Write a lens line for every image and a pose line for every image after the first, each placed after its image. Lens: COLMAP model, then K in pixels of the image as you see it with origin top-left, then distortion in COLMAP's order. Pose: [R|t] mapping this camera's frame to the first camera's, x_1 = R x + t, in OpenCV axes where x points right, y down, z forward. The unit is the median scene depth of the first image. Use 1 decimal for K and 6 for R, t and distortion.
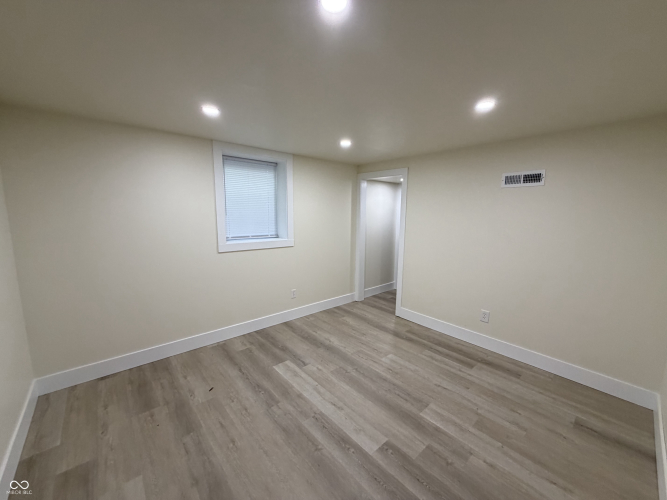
lens RADIAL K [[266.3, 0, 333.9], [0, 266.3, 249.9], [0, 0, 1]] dist [0.000556, 0.000190]
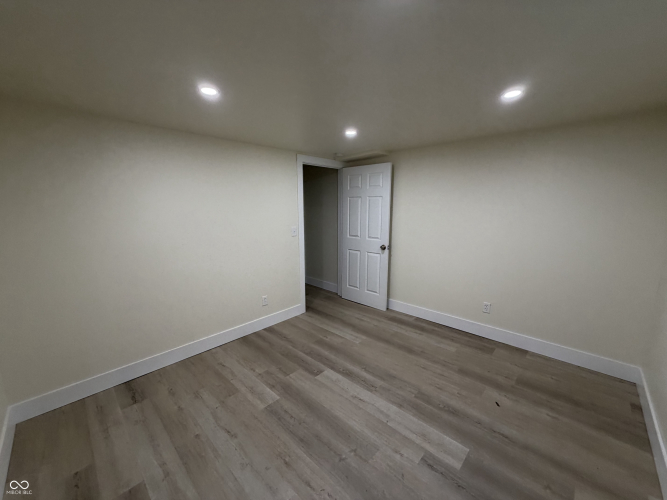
lens RADIAL K [[266.3, 0, 333.8], [0, 266.3, 250.2], [0, 0, 1]] dist [0.000556, 0.000190]
pose [[-0.996596, 0.005349, -0.082271, 0.194682], [-0.019895, 0.952798, 0.302951, -0.277988], [0.080008, 0.303556, -0.949448, 1.881732]]
